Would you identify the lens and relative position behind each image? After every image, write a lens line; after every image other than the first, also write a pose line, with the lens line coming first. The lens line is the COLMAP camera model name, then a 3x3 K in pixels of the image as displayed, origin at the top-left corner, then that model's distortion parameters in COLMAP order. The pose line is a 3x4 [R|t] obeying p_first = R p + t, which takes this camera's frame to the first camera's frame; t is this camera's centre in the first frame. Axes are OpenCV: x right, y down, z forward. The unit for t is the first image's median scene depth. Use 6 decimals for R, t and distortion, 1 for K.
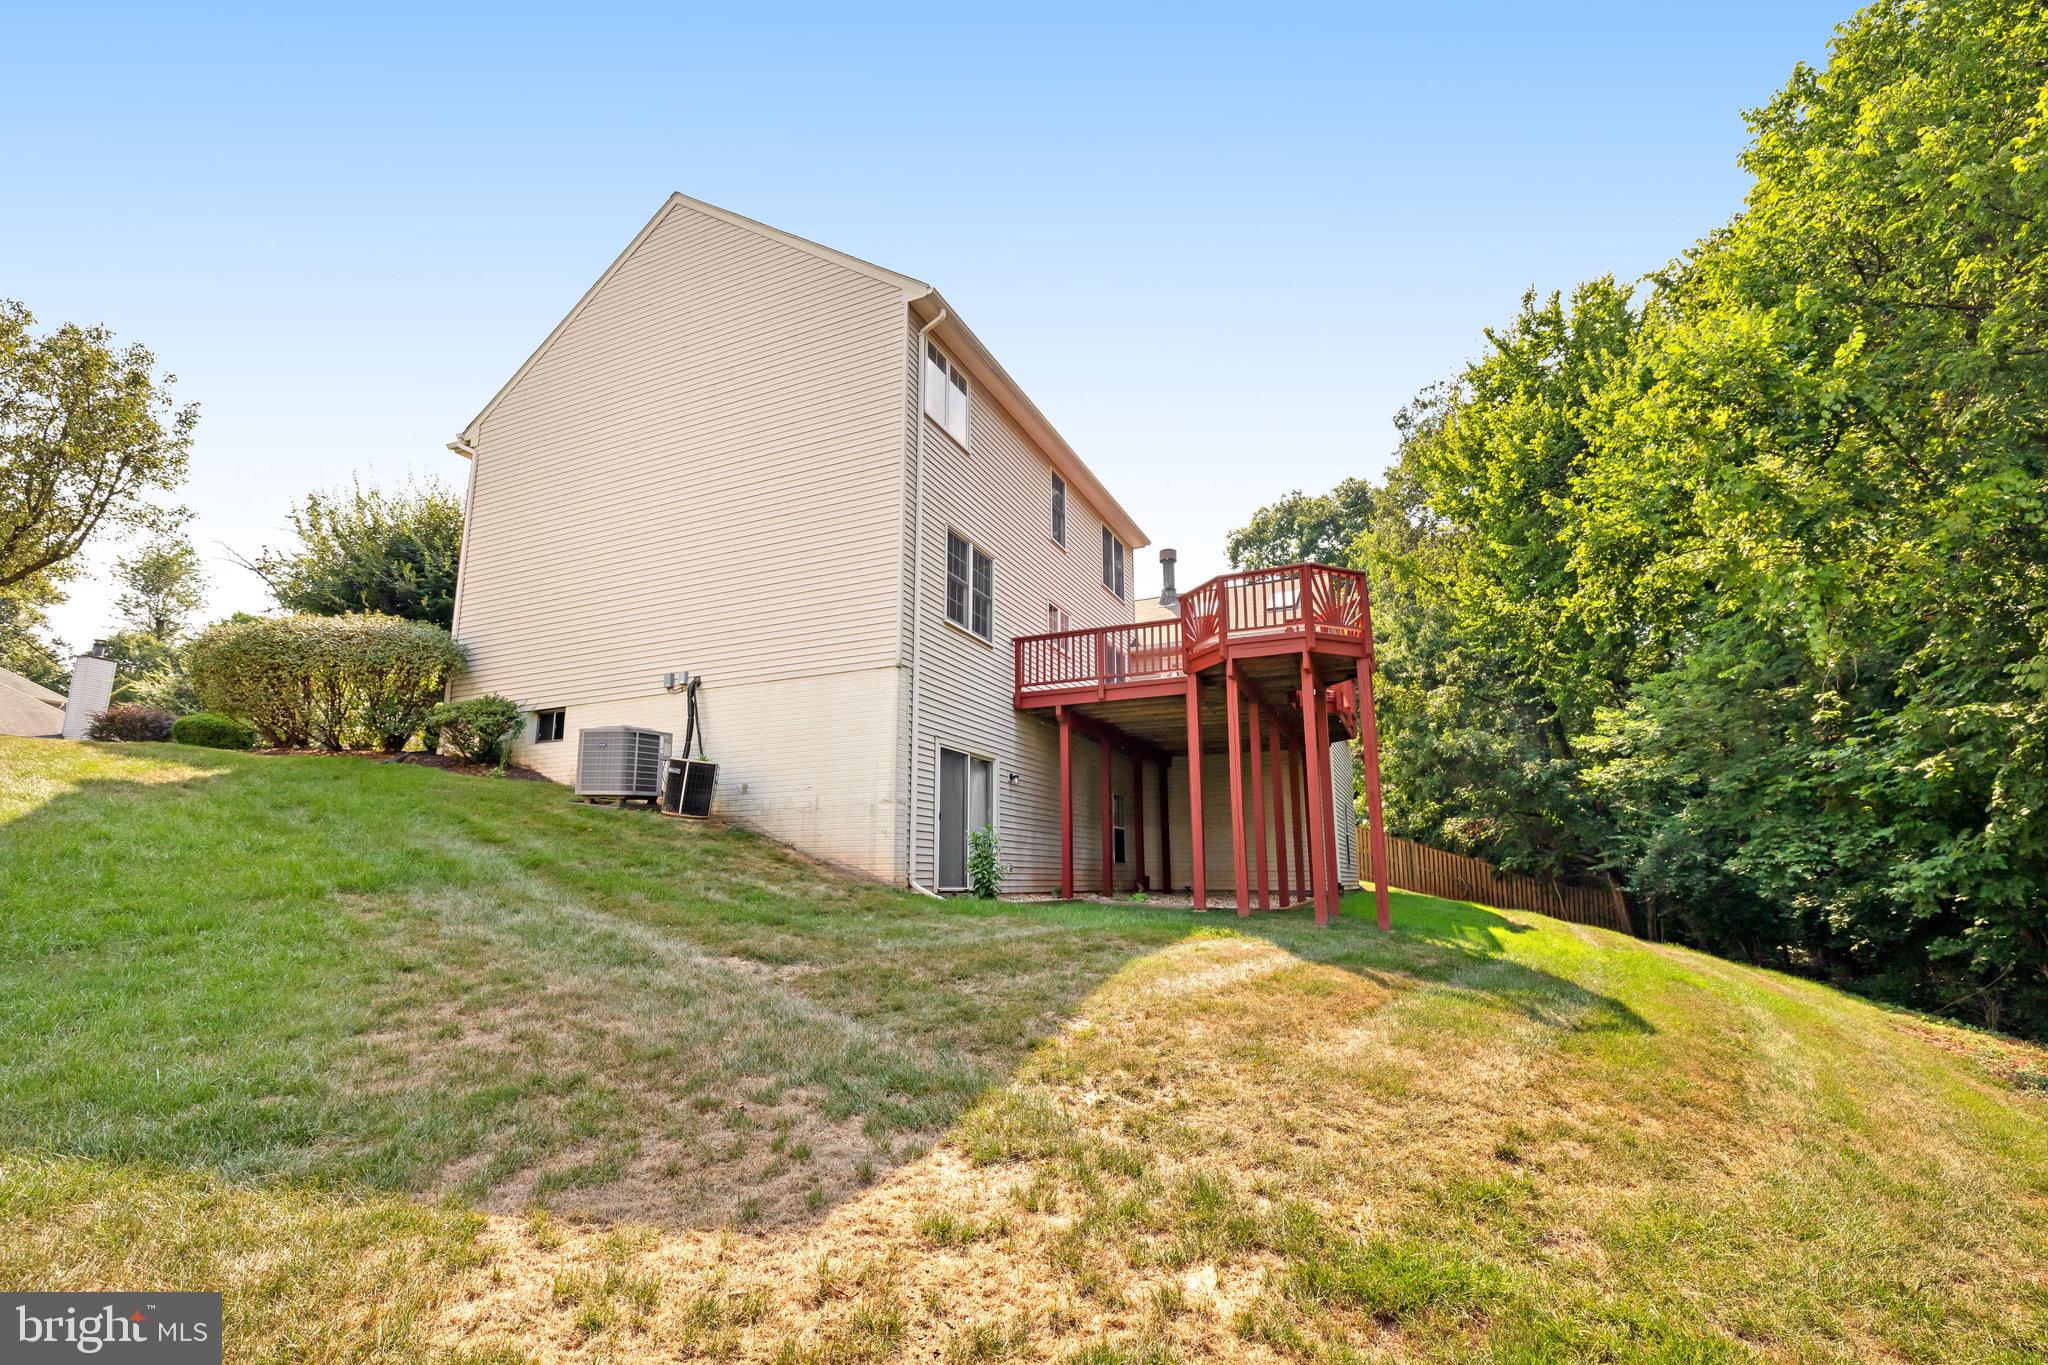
lens RADIAL K [[1225.2, 0, 1024.0], [0, 1225.2, 682.5], [0, 0, 1]] dist [-0.023374, 0.000369]
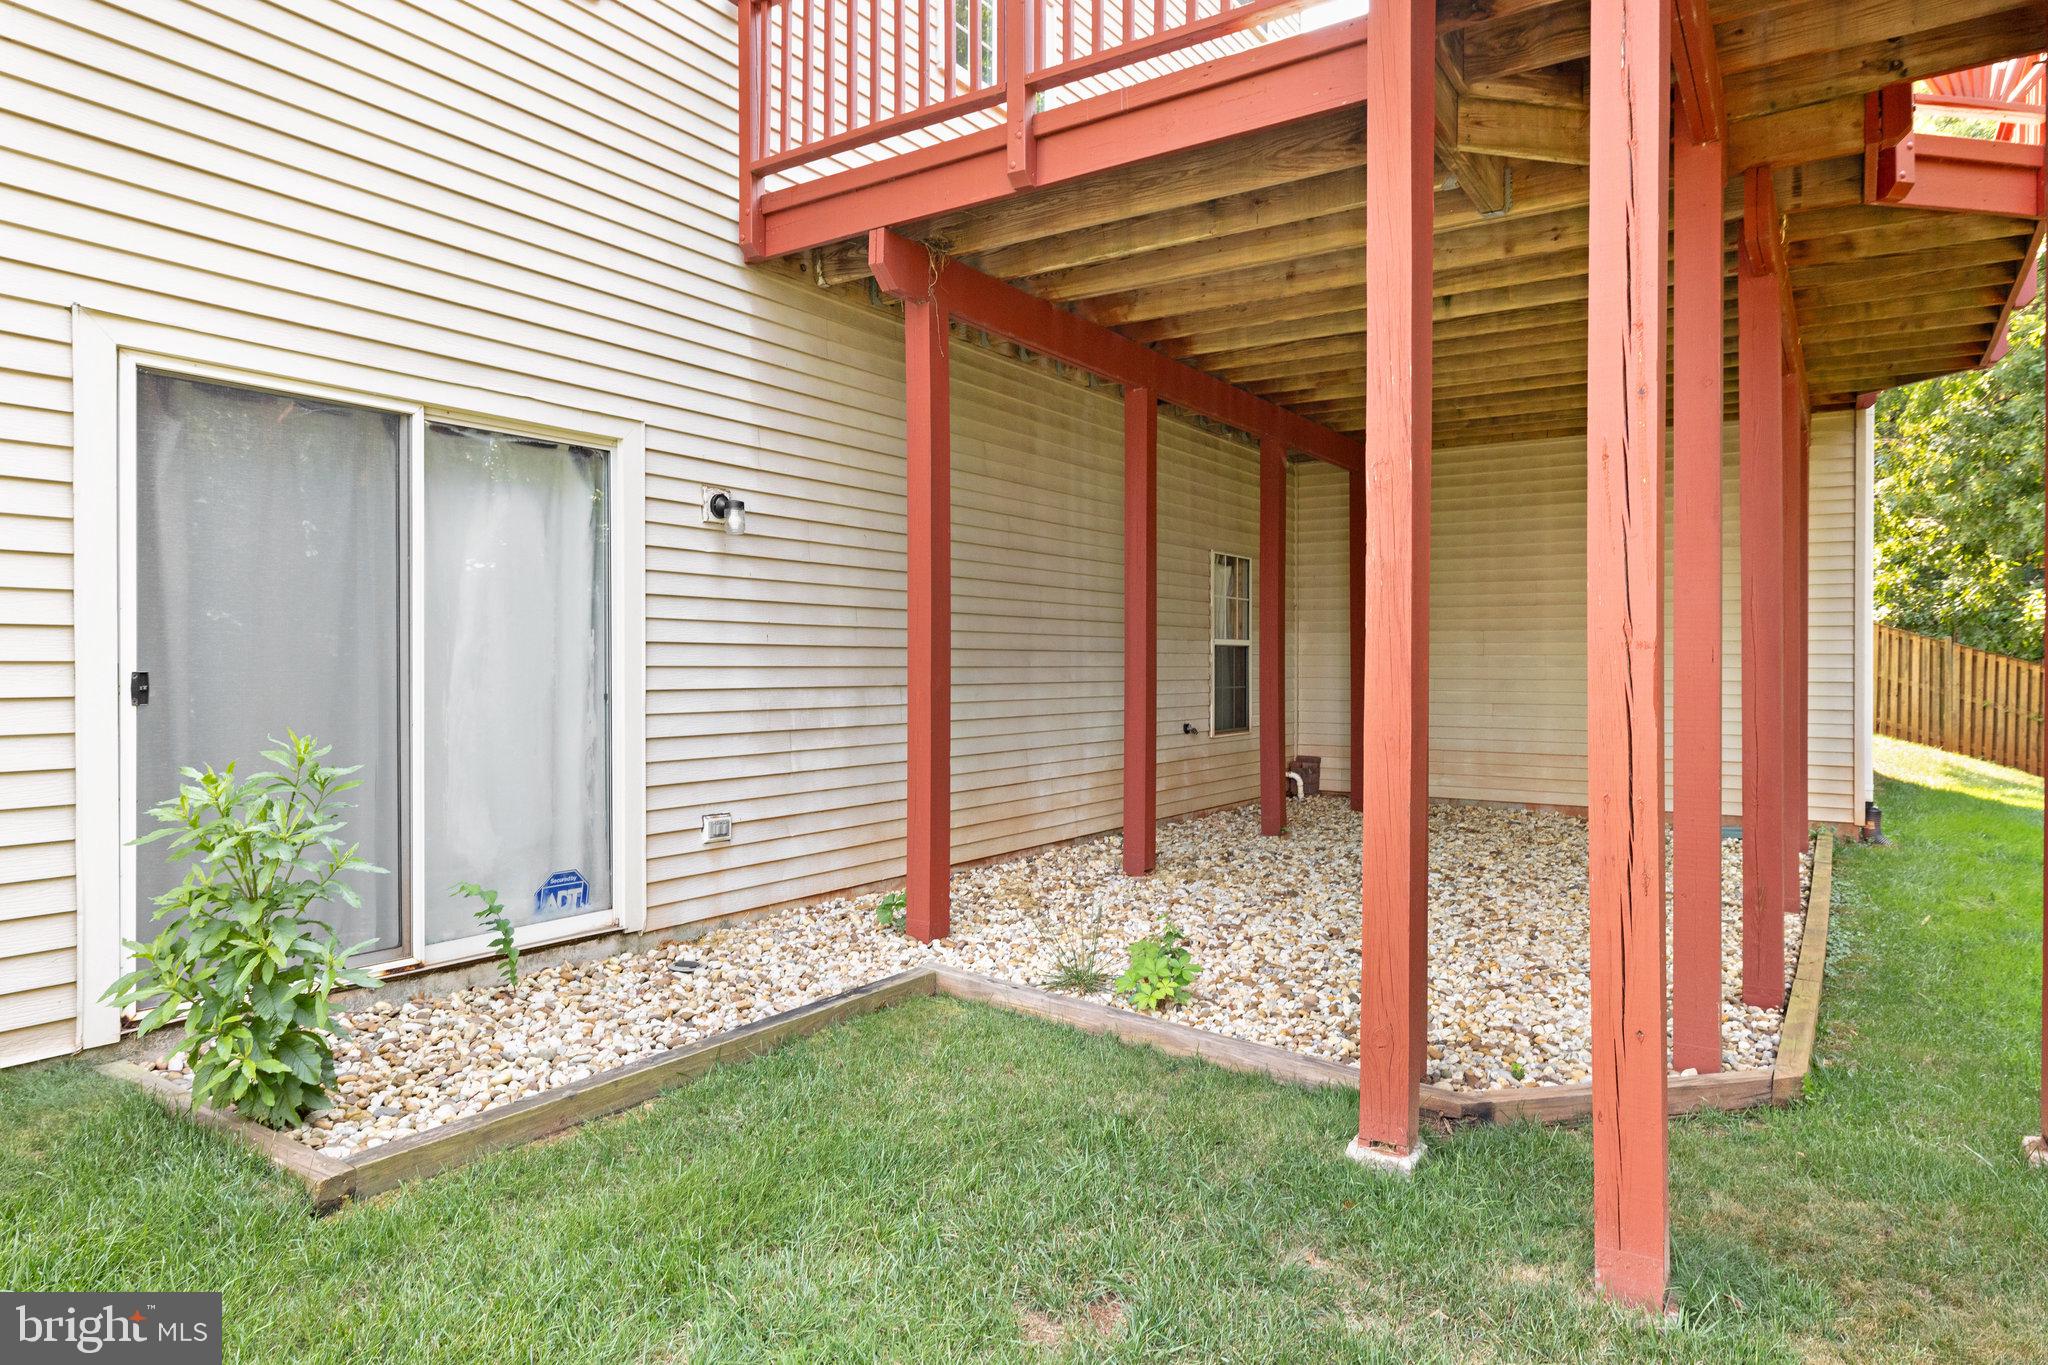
lens RADIAL K [[1225.2, 0, 1024.0], [0, 1225.2, 682.5], [0, 0, 1]] dist [-0.023374, 0.000369]
pose [[0.974343, 0.001698, -0.225060, 0.117574], [0.042449, 0.980638, 0.191175, 0.065492], [0.221027, -0.195824, 0.955406, 0.731035]]
